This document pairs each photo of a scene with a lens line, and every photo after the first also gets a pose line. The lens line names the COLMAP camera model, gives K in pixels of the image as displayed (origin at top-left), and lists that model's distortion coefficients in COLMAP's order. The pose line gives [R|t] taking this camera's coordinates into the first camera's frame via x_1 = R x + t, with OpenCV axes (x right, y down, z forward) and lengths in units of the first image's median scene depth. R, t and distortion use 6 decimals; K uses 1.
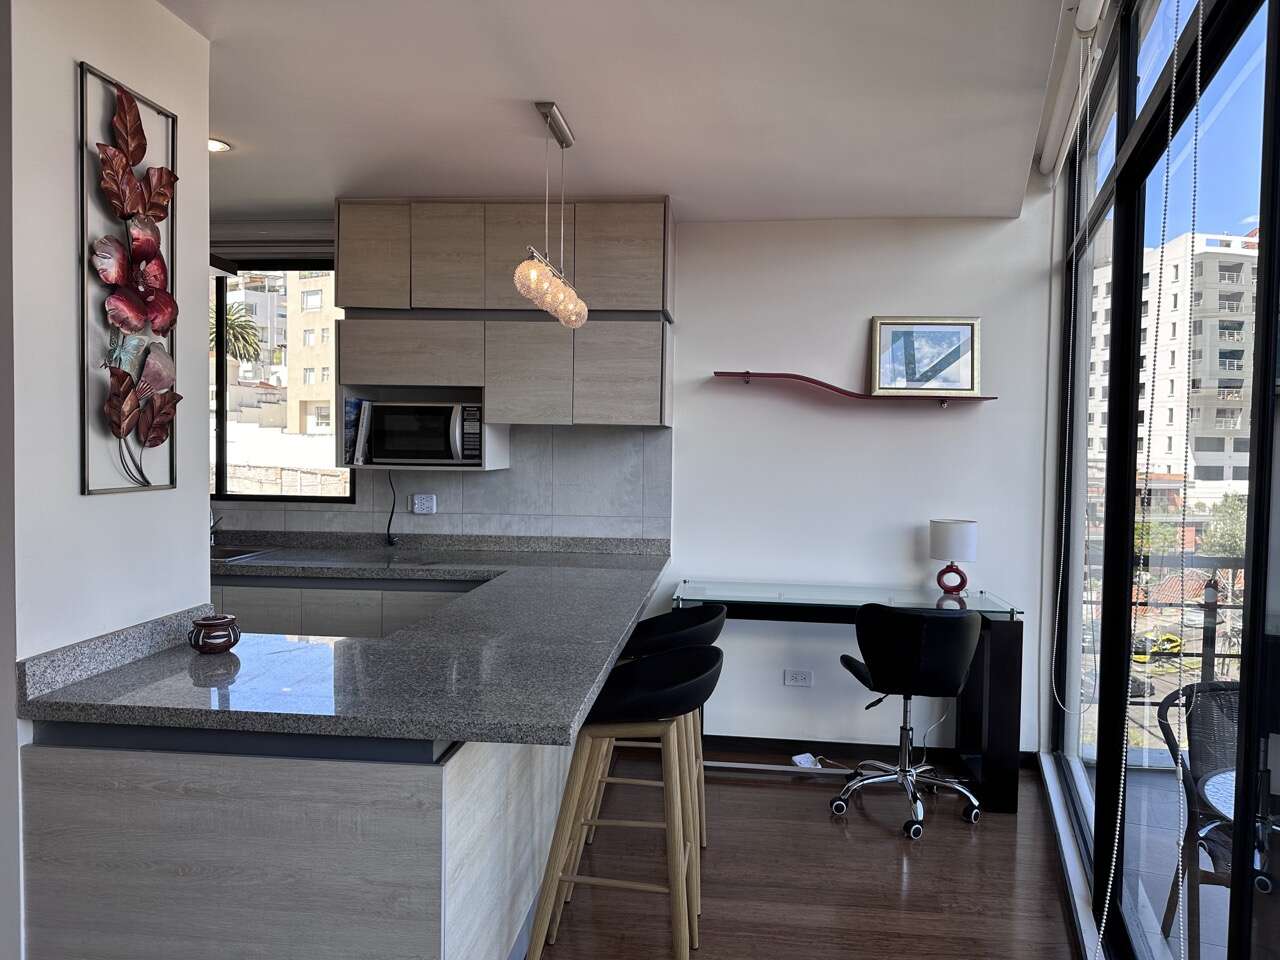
lens RADIAL K [[890.6, 0, 643.3], [0, 890.6, 480.9], [0, 0, 1]] dist [0.121026, -0.167658]
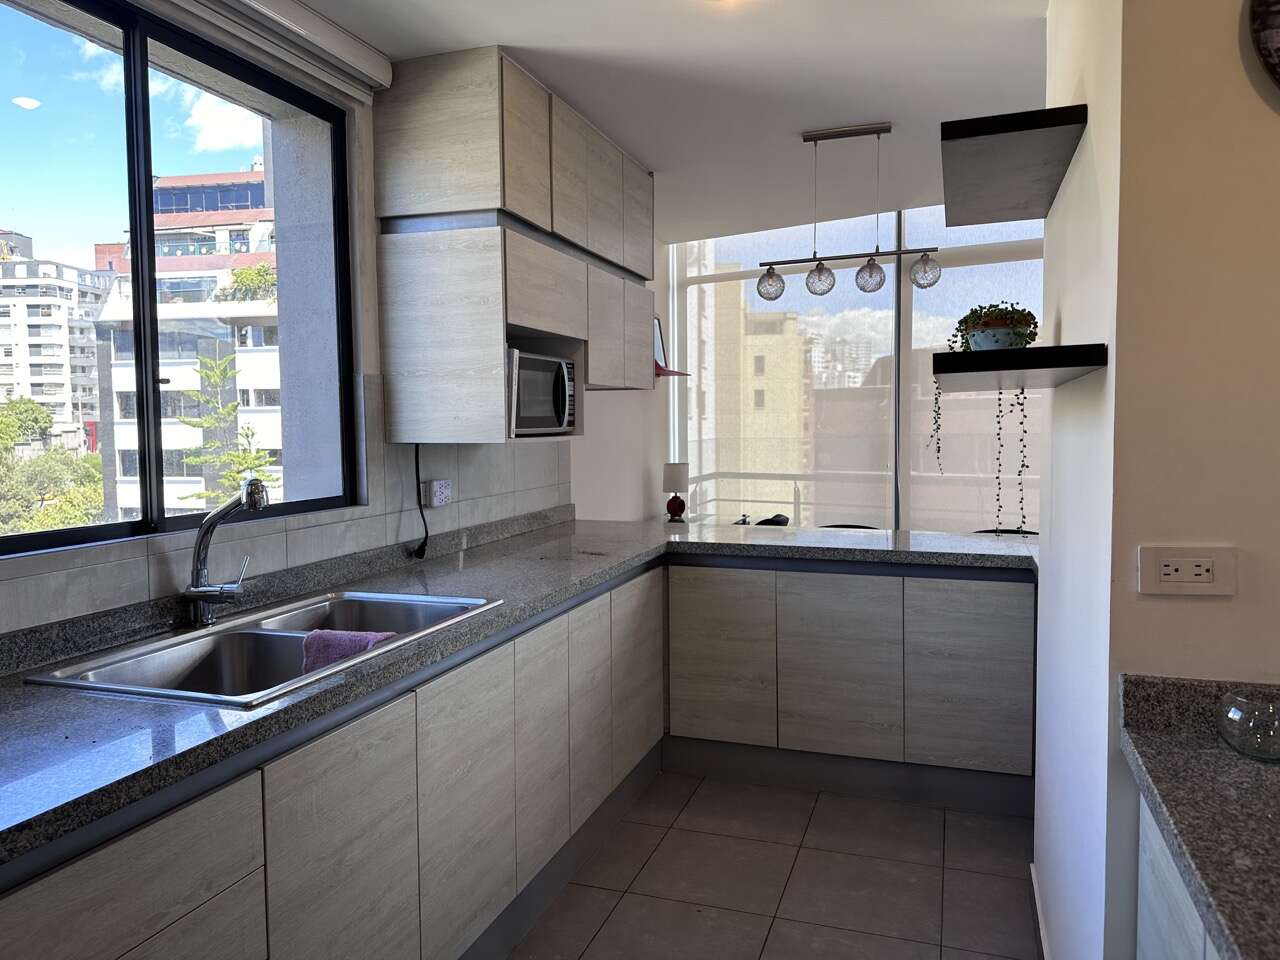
lens RADIAL K [[886.3, 0, 642.8], [0, 886.3, 476.4], [0, 0, 1]] dist [0.072539, -0.082983]
pose [[0.232144, -0.078593, 0.969501, -0.946491], [0.049580, 0.996391, 0.068901, -0.030111], [-0.971417, 0.032073, 0.235203, 0.715705]]
